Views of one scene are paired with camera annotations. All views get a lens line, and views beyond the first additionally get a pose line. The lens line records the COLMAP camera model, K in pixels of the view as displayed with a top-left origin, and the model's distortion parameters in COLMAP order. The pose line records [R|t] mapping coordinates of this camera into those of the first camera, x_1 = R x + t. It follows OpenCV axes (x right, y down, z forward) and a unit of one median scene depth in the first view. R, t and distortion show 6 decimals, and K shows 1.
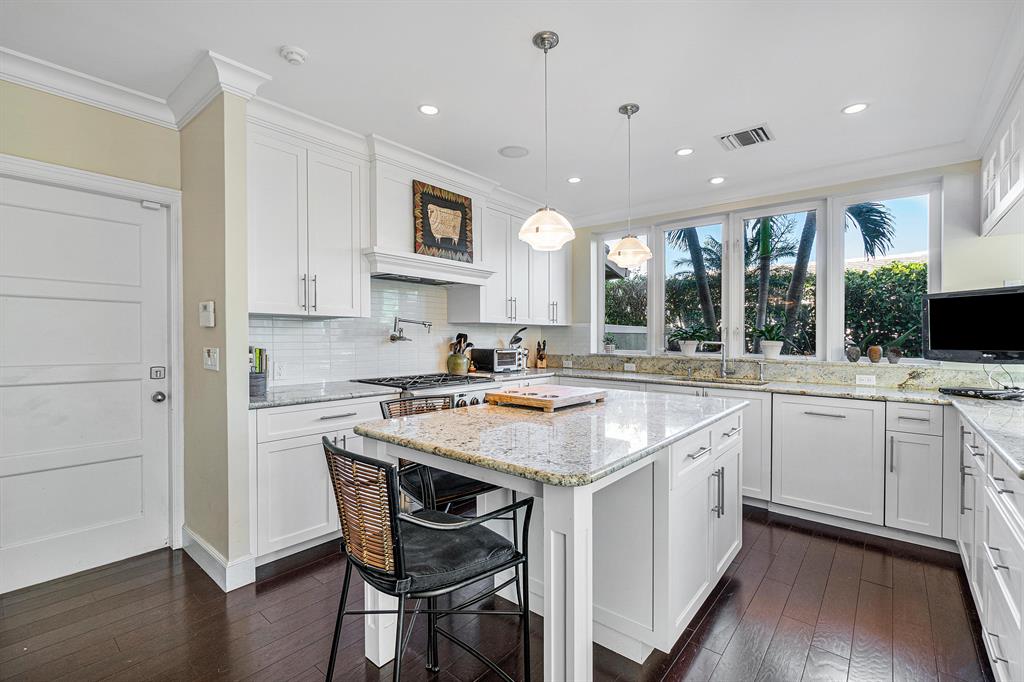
lens RADIAL K [[448.0, 0, 512.1], [0, 448.0, 336.5], [0, 0, 1]] dist [0.000096, 0.000214]
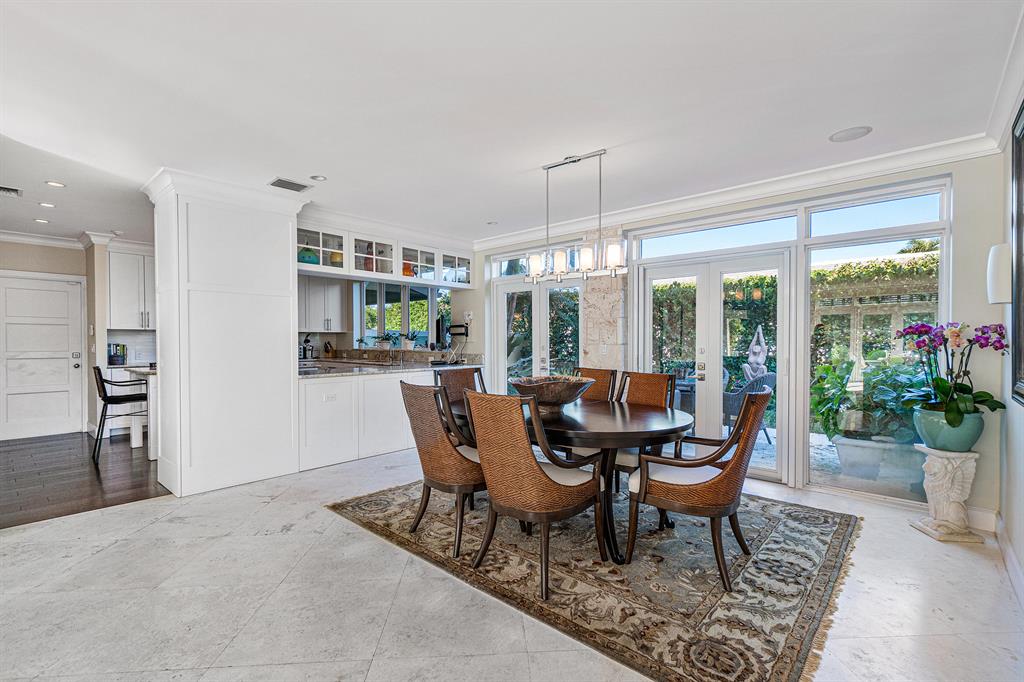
lens RADIAL K [[456.0, 0, 533.5], [0, 456.0, 338.3], [0, 0, 1]] dist [-0.000687, -0.000177]
pose [[0.999992, -0.003970, -0.000805, 1.556102], [0.003966, 0.999983, -0.004330, 0.013453], [0.000822, 0.004327, 0.999990, -1.333863]]
